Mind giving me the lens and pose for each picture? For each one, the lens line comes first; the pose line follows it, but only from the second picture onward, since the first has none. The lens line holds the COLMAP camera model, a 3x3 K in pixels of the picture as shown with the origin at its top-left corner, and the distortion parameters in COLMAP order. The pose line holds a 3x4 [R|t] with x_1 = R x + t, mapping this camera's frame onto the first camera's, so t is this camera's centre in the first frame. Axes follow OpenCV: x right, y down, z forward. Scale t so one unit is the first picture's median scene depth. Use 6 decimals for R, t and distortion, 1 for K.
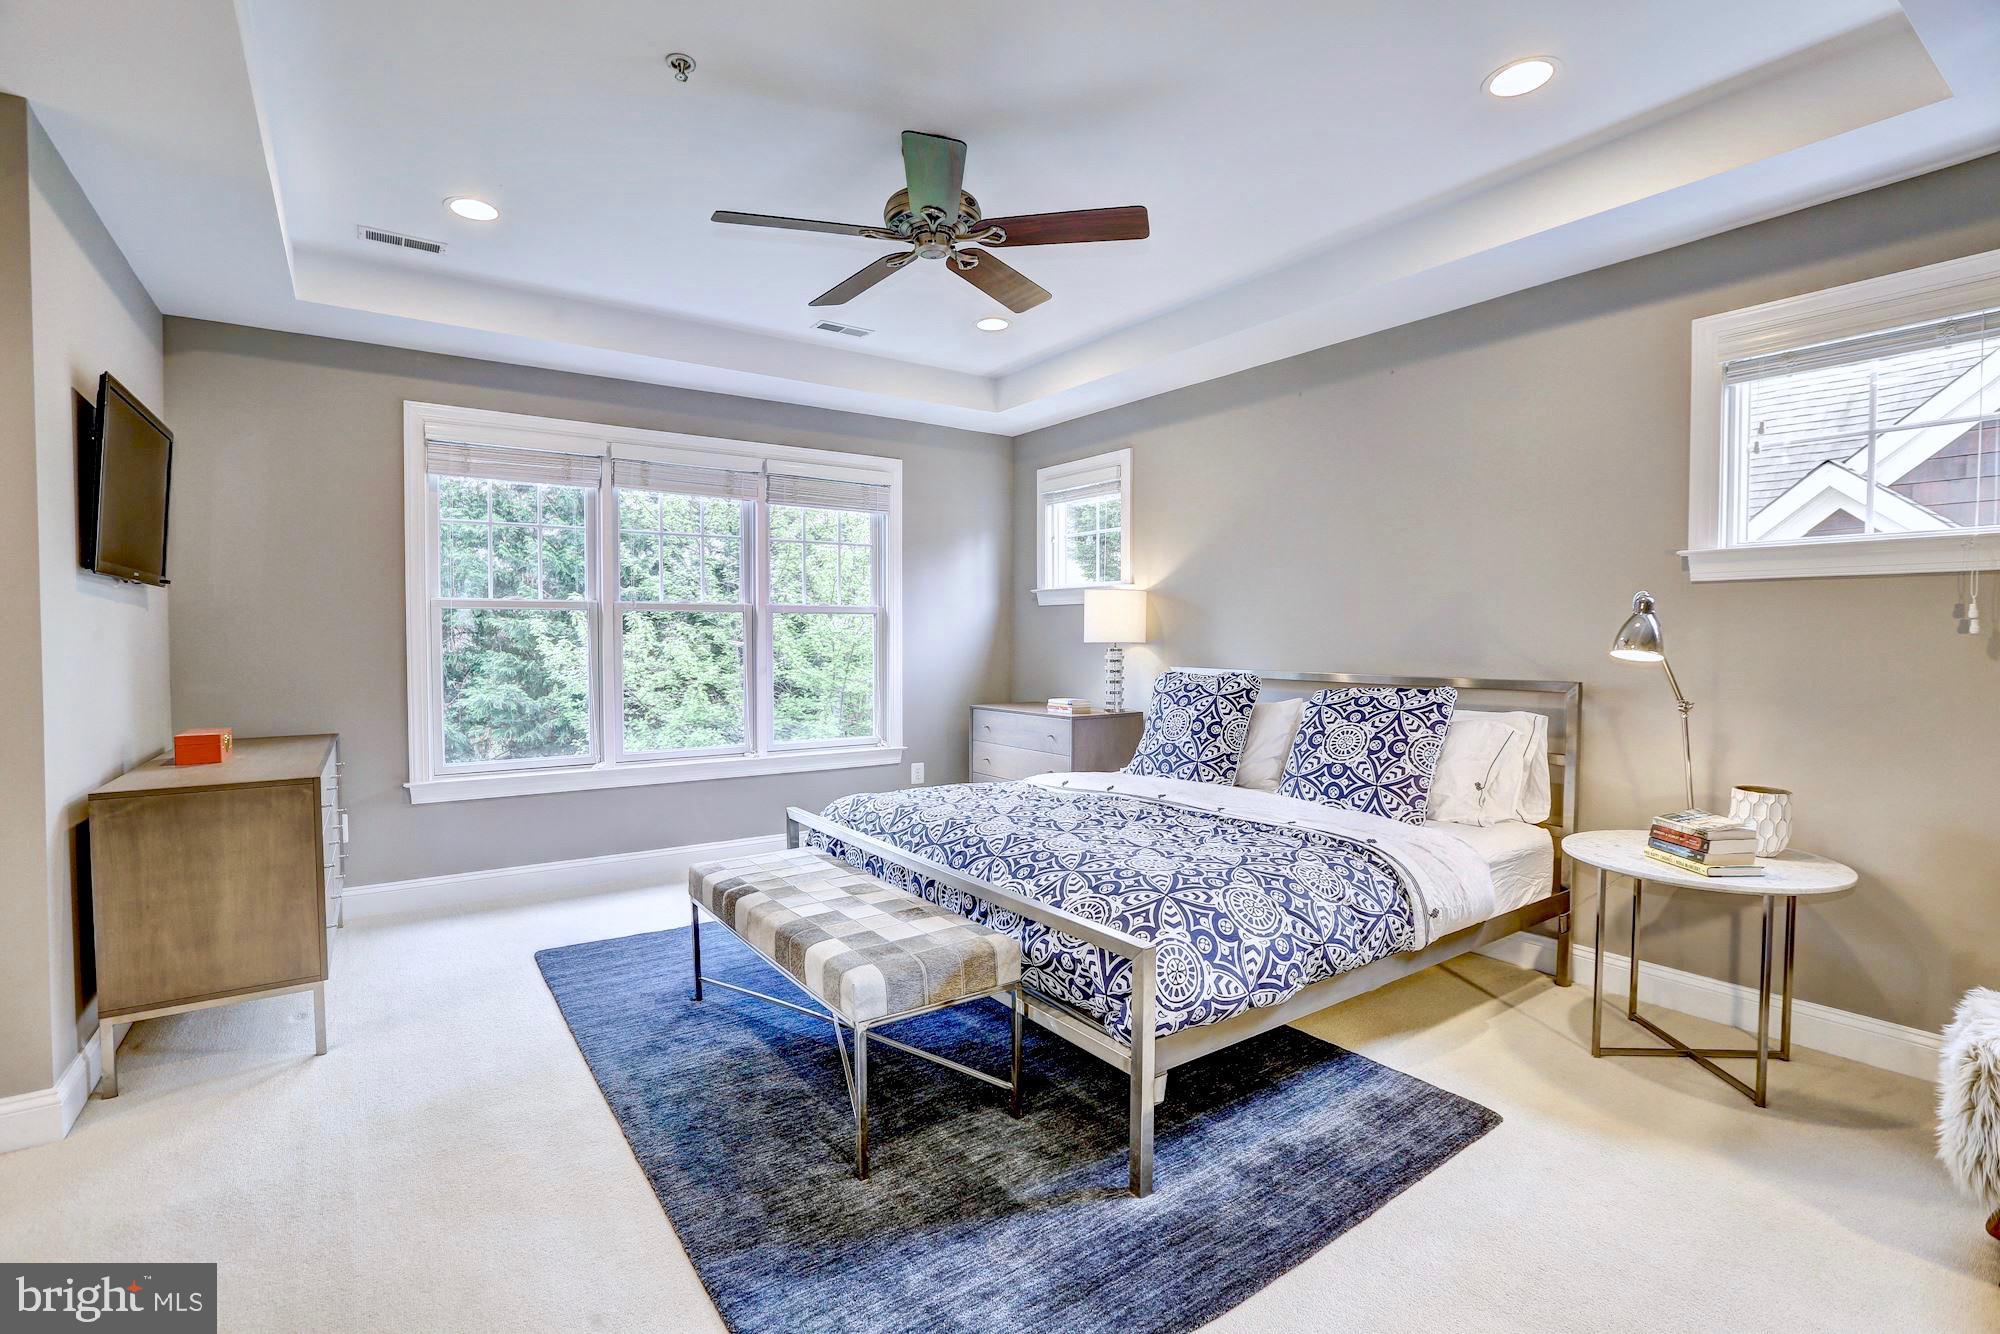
lens RADIAL K [[941.0, 0, 991.1], [0, 941.0, 660.4], [0, 0, 1]] dist [-0.058498, 0.031357]
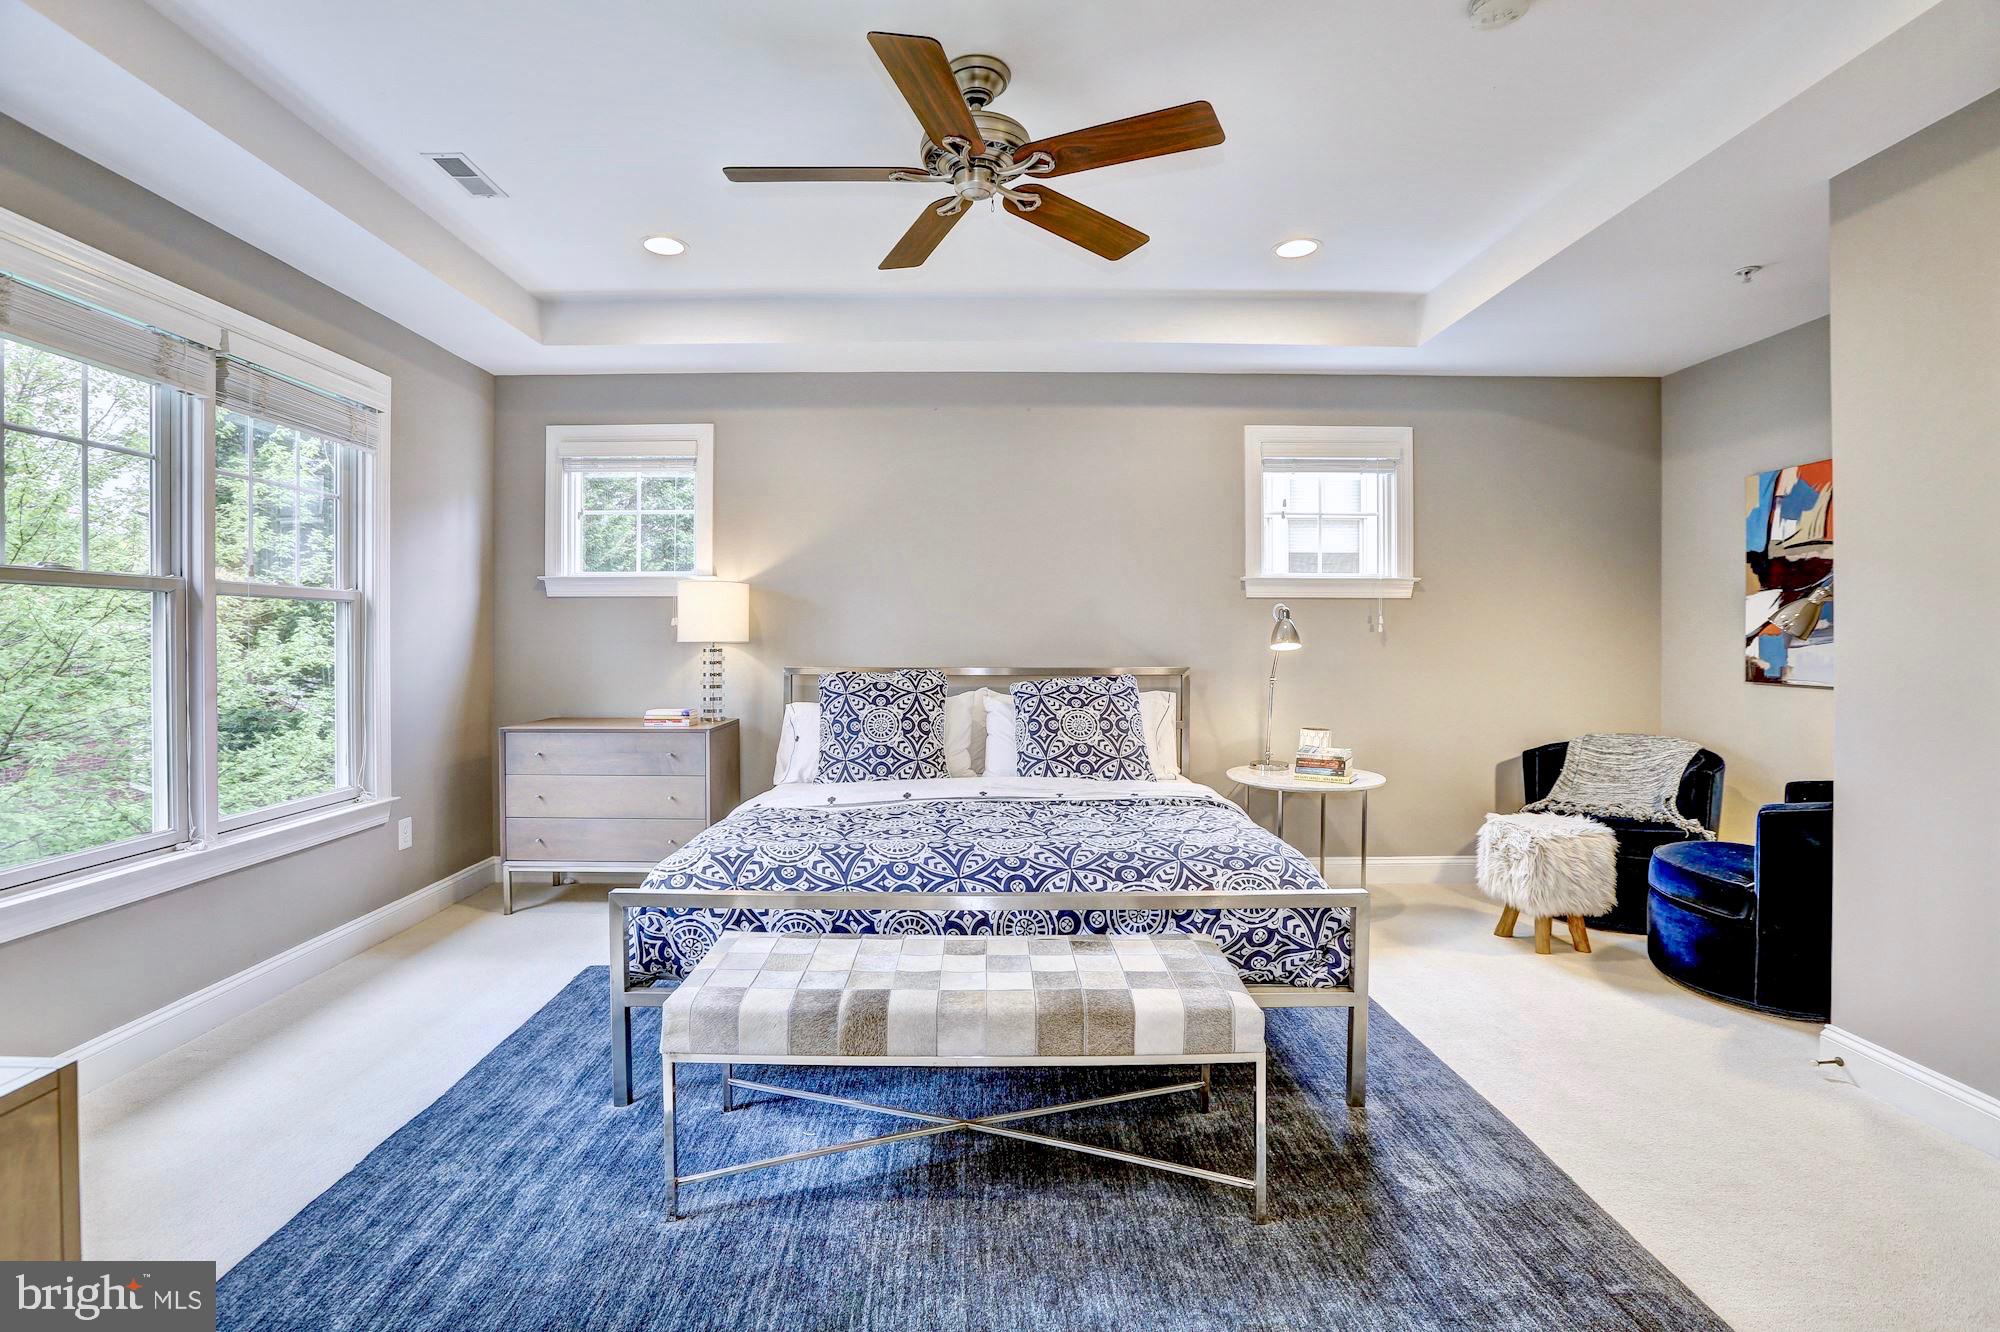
lens RADIAL K [[935.3, 0, 1000.4], [0, 935.3, 630.1], [0, 0, 1]] dist [-0.060011, 0.025994]
pose [[0.555670, 0.005000, 0.831388, -0.678133], [0.023146, 0.999501, -0.021481, -0.008138], [-0.831081, 0.031179, 0.555277, 0.455343]]
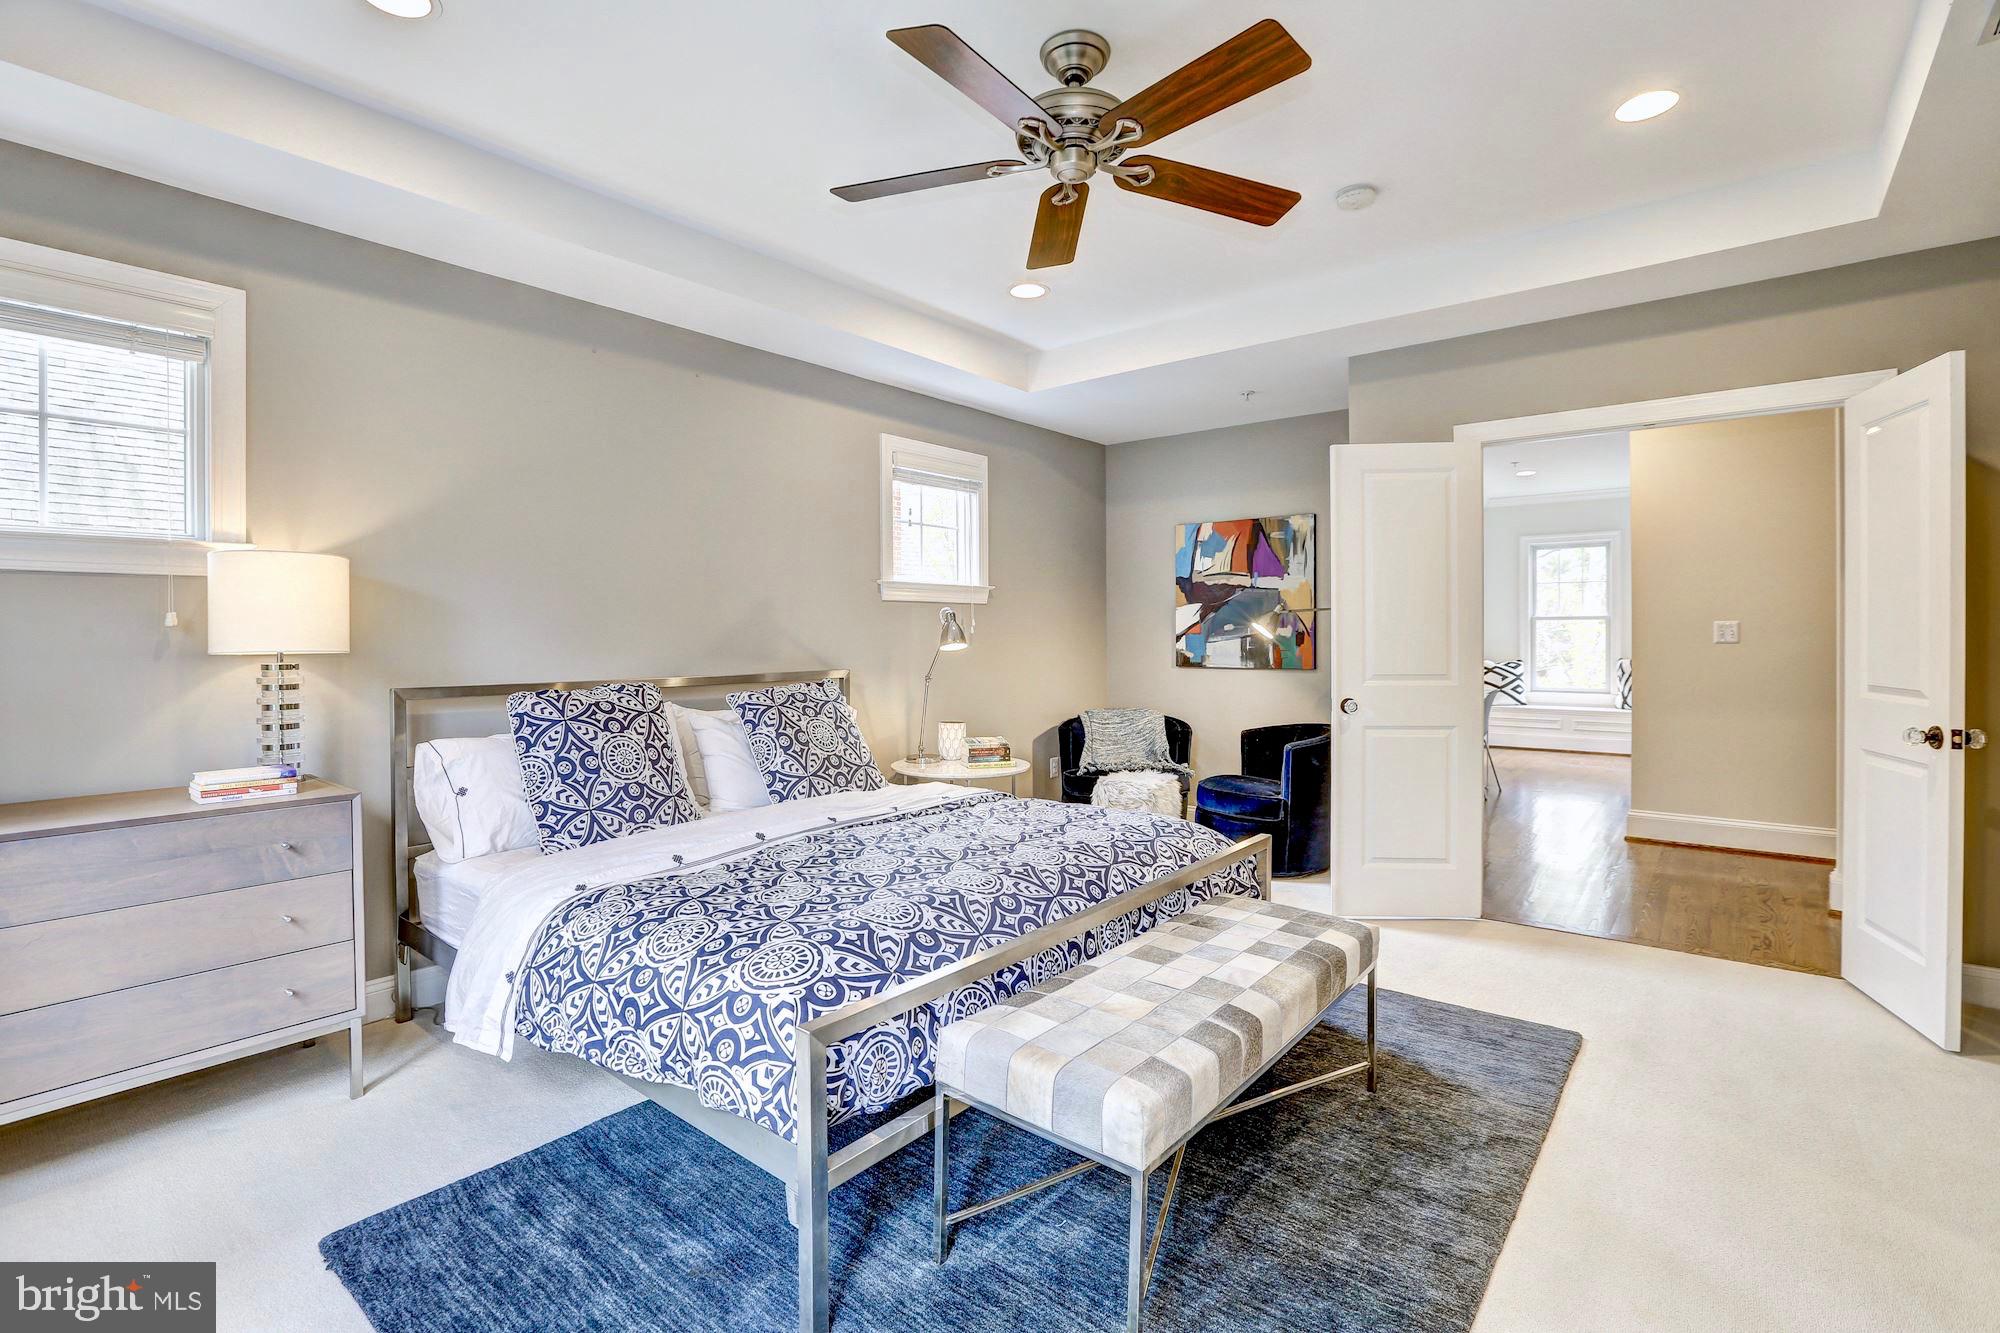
lens RADIAL K [[917.6, 0, 1015.8], [0, 917.6, 633.3], [0, 0, 1]] dist [-0.035579, 0.000136]
pose [[-0.289631, 0.001223, 0.957138, -0.729276], [0.031602, 0.999466, 0.008285, -0.032476], [-0.956617, 0.032647, -0.289515, 1.146353]]
